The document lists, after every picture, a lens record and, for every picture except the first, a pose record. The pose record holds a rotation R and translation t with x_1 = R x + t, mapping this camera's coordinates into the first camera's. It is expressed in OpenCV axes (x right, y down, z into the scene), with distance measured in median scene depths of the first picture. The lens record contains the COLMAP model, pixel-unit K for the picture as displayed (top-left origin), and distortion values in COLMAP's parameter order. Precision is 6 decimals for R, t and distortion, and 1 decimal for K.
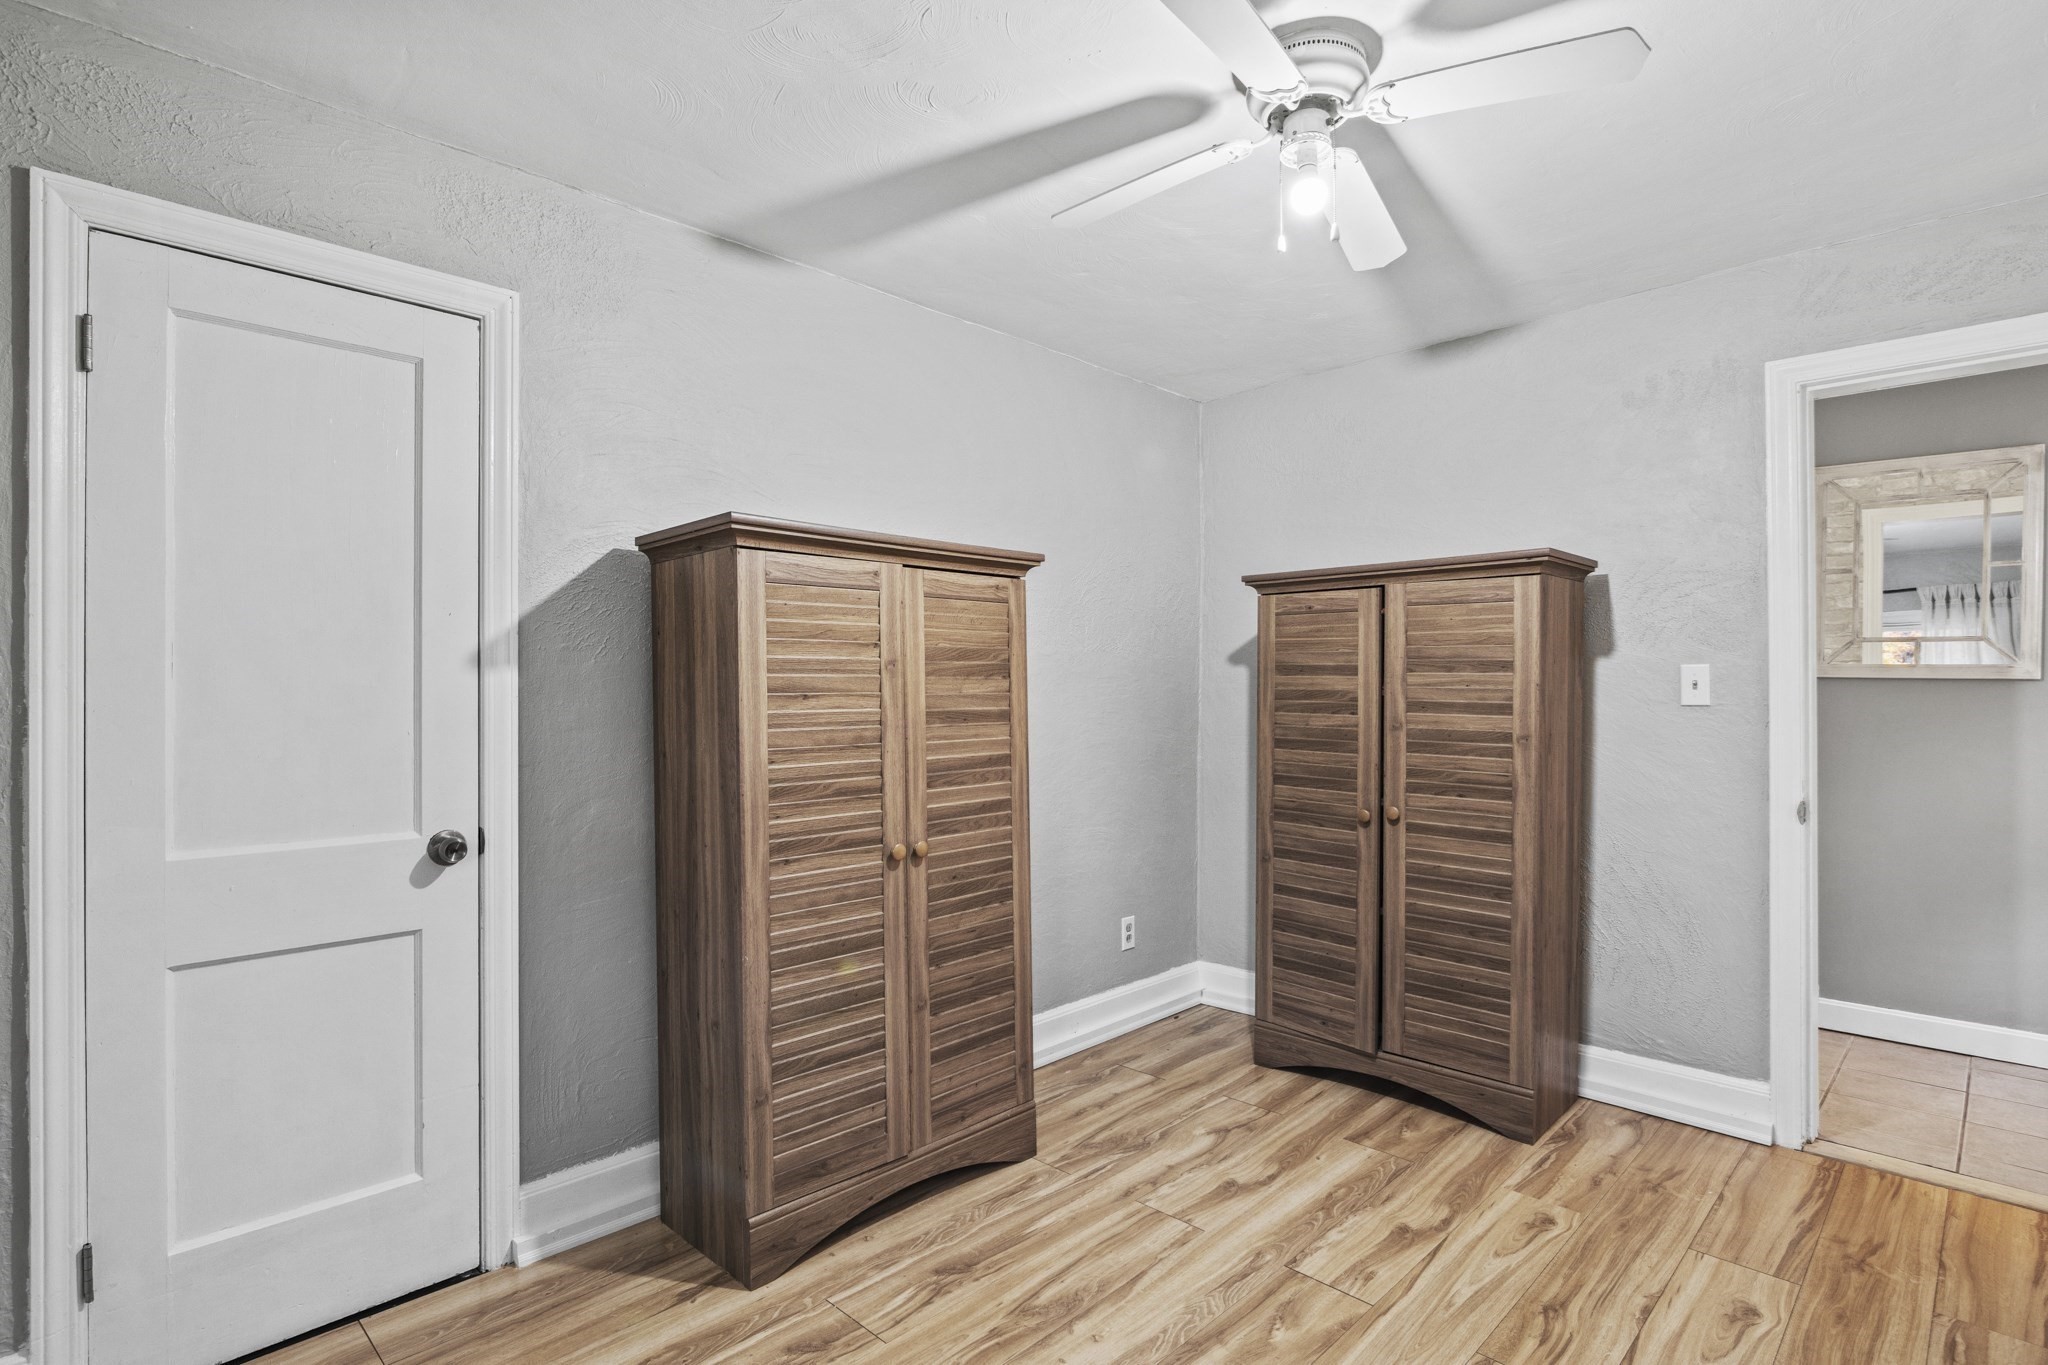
lens RADIAL K [[1029.0, 0, 1011.8], [0, 1029.0, 684.3], [0, 0, 1]] dist [-0.008127, -0.001068]
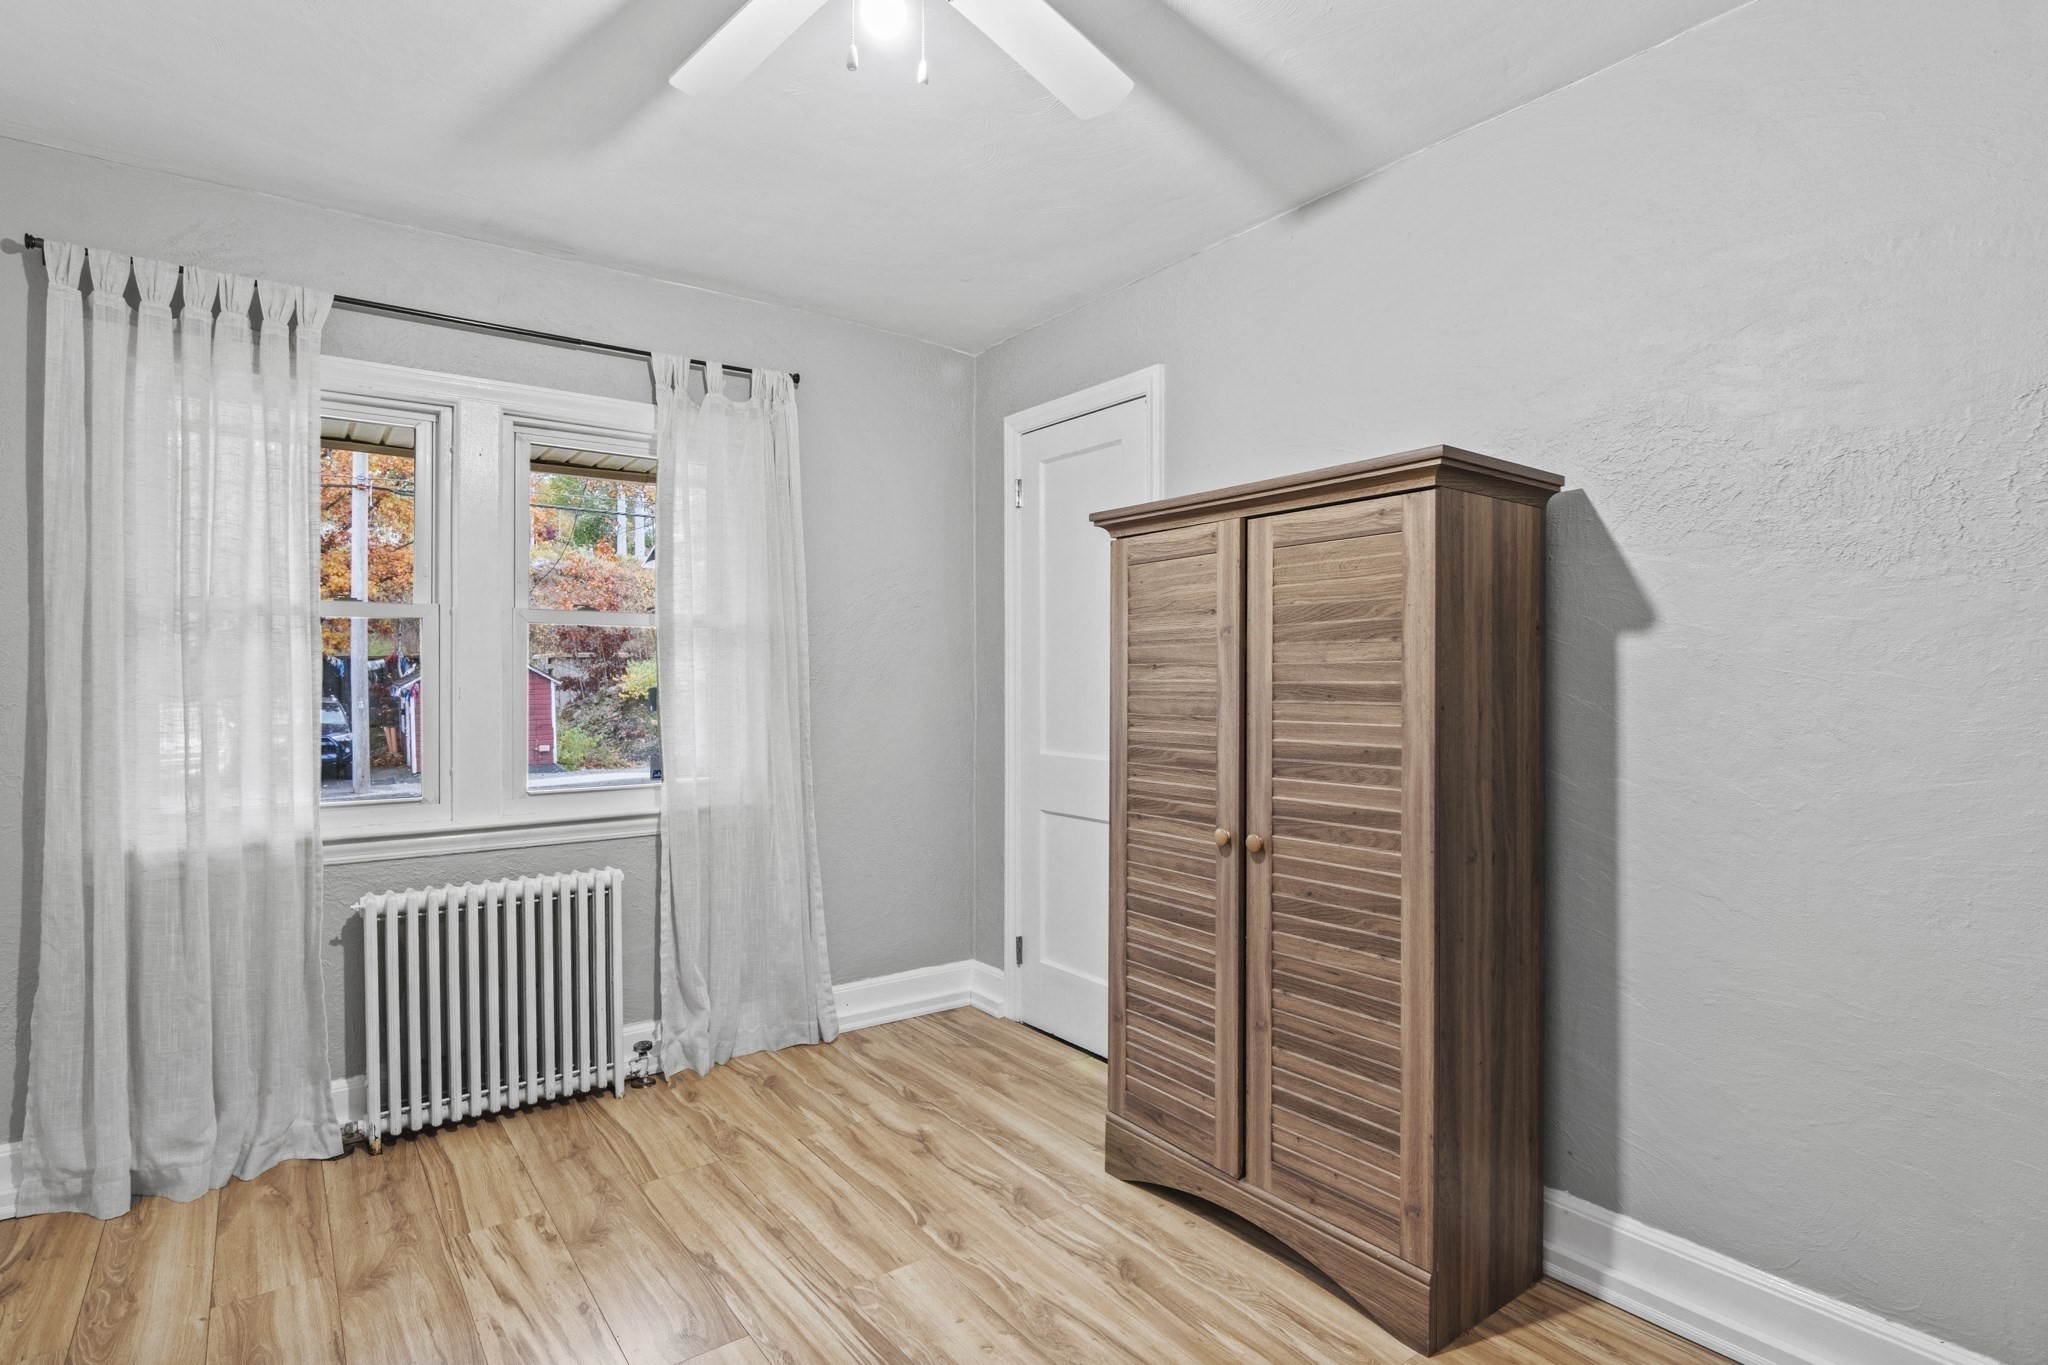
lens RADIAL K [[1029.0, 0, 1012.6], [0, 1029.0, 682.7], [0, 0, 1]] dist [-0.008127, -0.001068]
pose [[-0.164366, 0.010406, -0.986345, 0.792496], [0.006493, 0.999934, 0.009467, 0.015984], [0.986378, -0.004848, -0.164423, 0.937715]]
